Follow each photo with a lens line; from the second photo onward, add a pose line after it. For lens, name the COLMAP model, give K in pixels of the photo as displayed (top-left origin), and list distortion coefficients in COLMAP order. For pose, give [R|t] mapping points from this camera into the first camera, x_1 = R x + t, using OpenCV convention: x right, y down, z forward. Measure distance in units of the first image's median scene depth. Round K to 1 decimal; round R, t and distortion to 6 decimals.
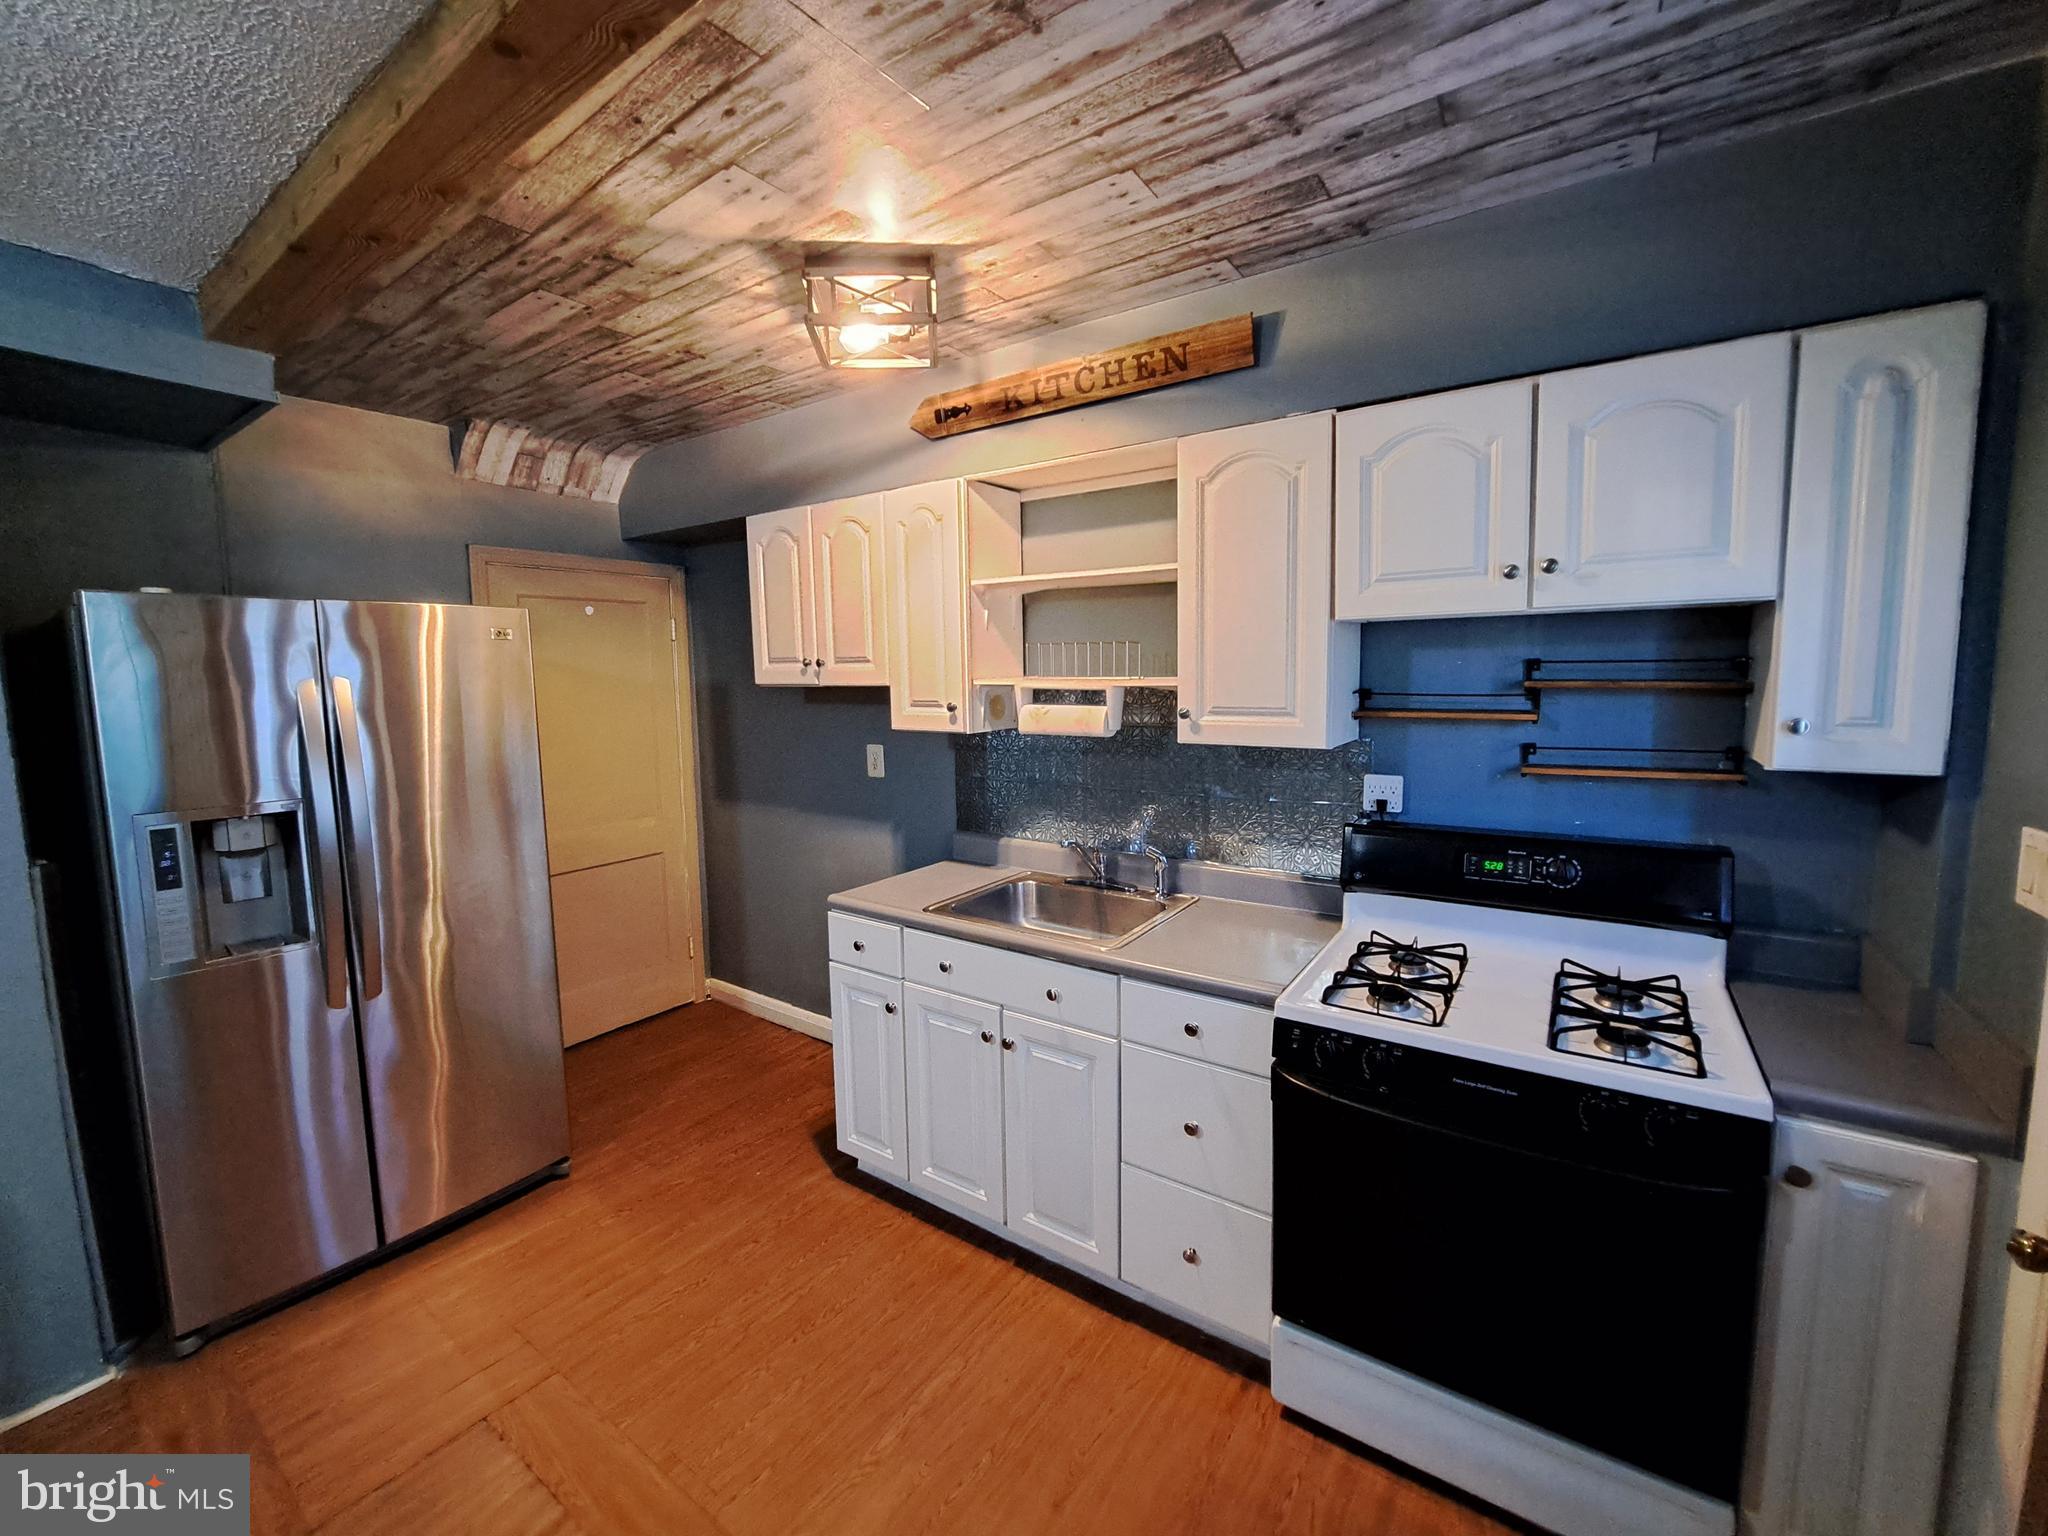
lens RADIAL K [[816.8, 0, 1020.3], [0, 816.8, 752.2], [0, 0, 1]] dist [-0.019325, 0.001538]
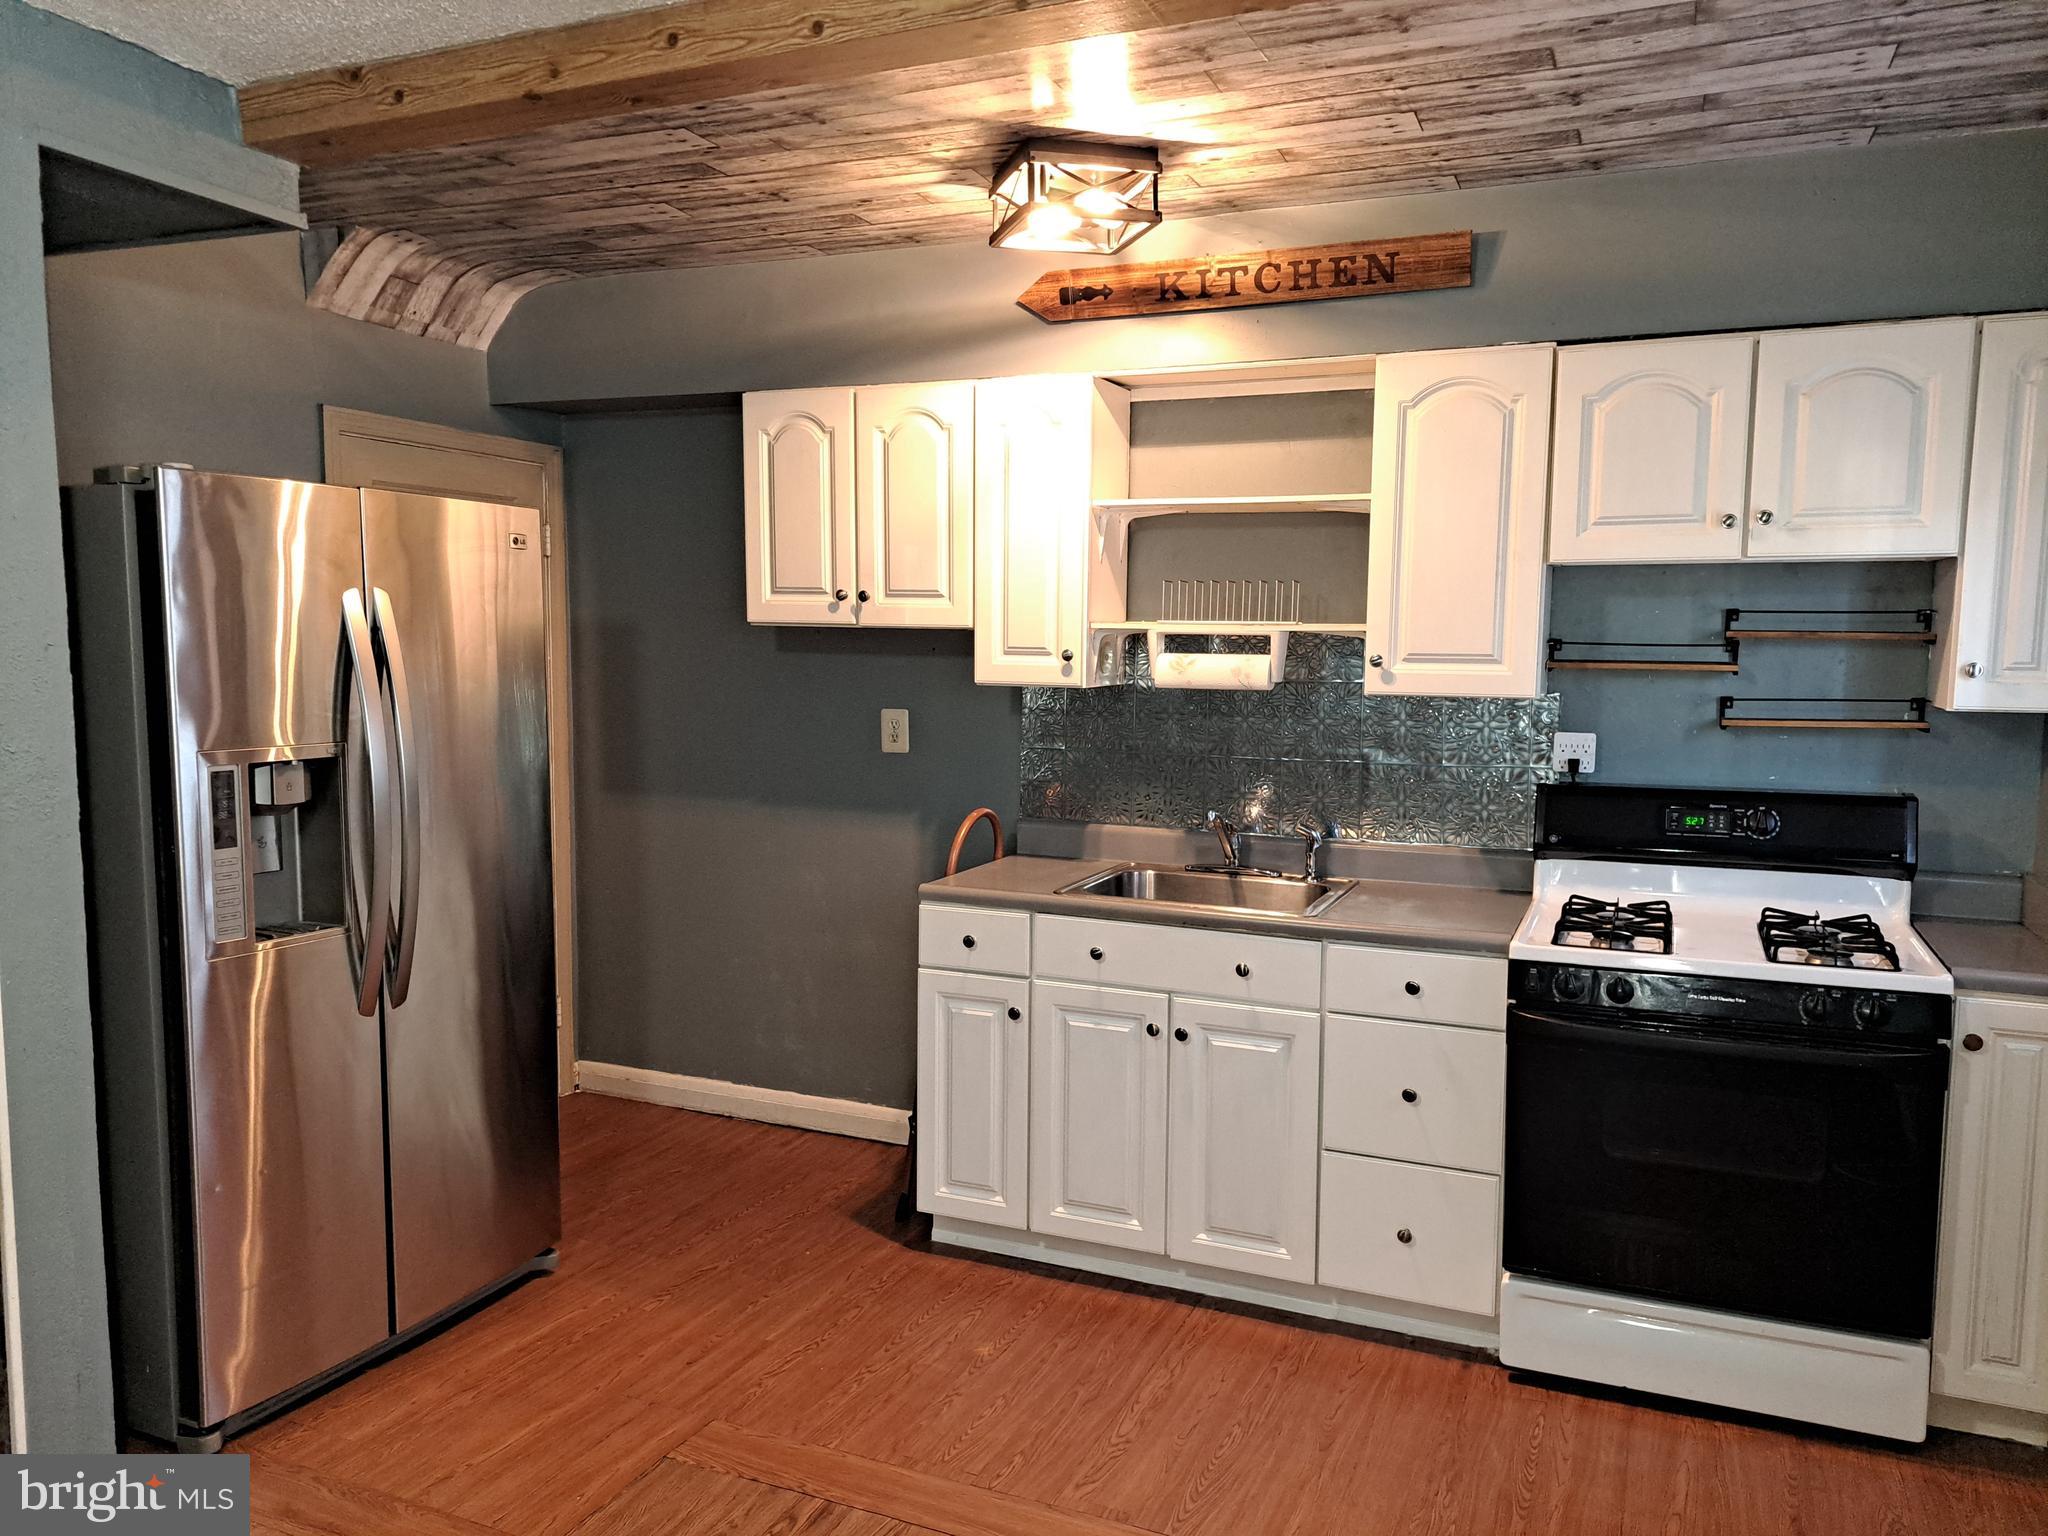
lens RADIAL K [[1467.9, 0, 1033.3], [0, 1467.9, 793.0], [0, 0, 1]] dist [0.063651, -0.059483]
pose [[0.978739, 0.003166, 0.205085, -0.468057], [-0.004504, 0.999972, 0.006059, 0.083604], [-0.205060, -0.006854, 0.978725, -0.485007]]
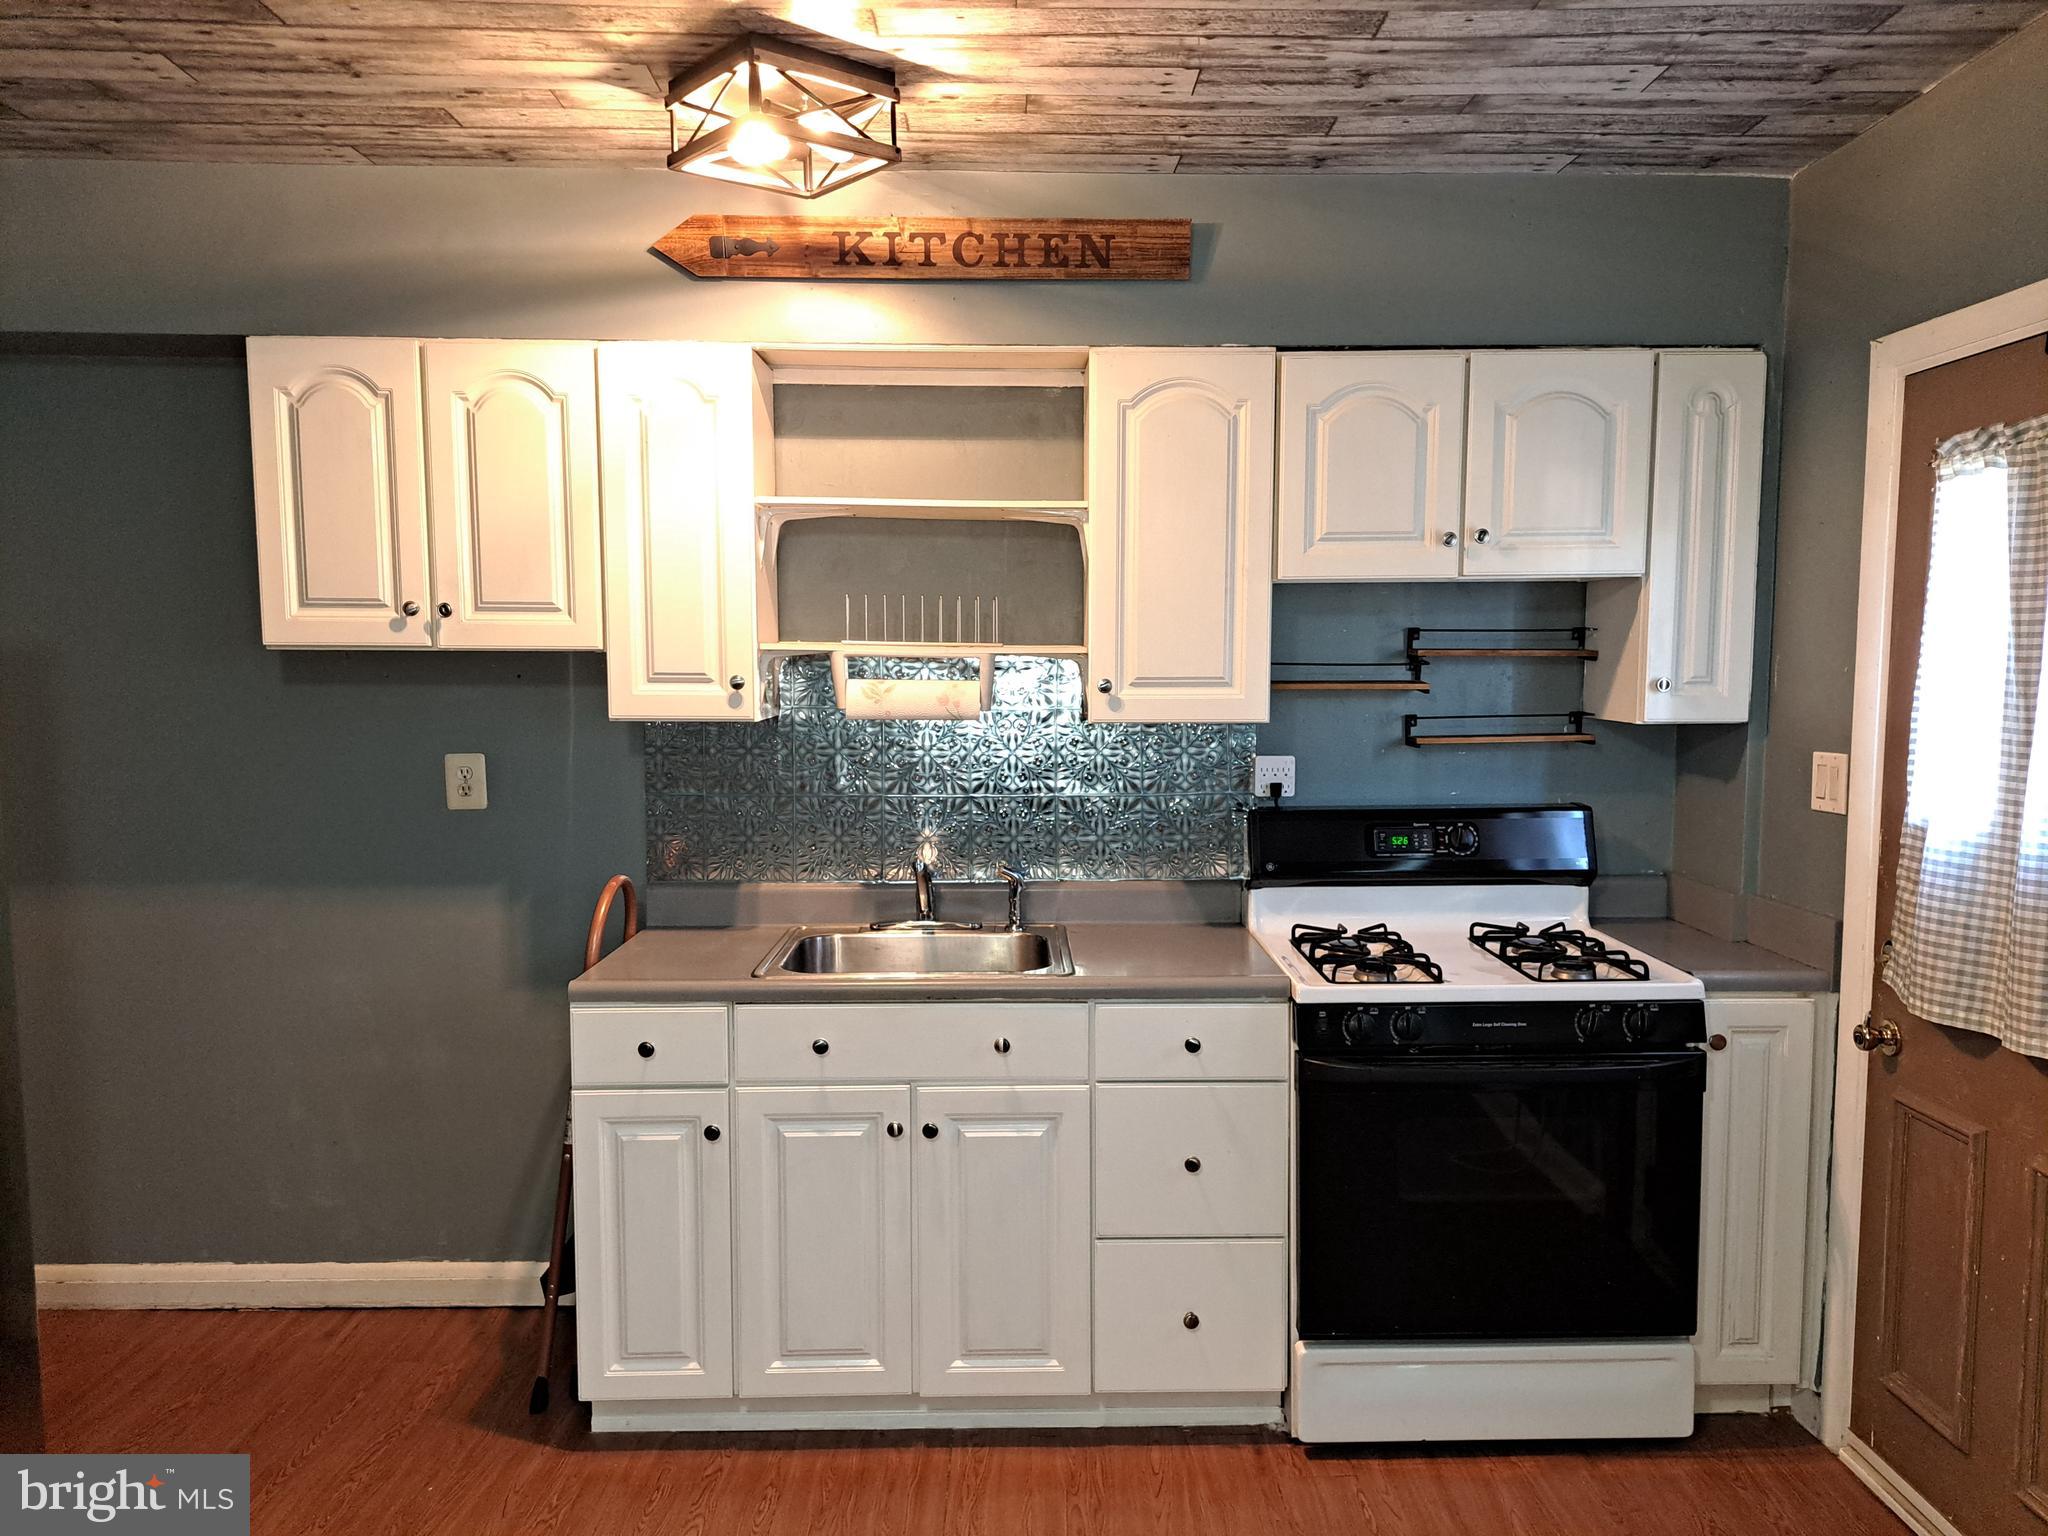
lens RADIAL K [[1467.9, 0, 1037.1], [0, 1467.9, 788.4], [0, 0, 1]] dist [0.063651, -0.059483]
pose [[0.810381, -0.038782, 0.584619, -0.665939], [0.046788, 0.998904, 0.001409, 0.046878], [-0.584033, 0.026211, 0.811307, -0.144200]]
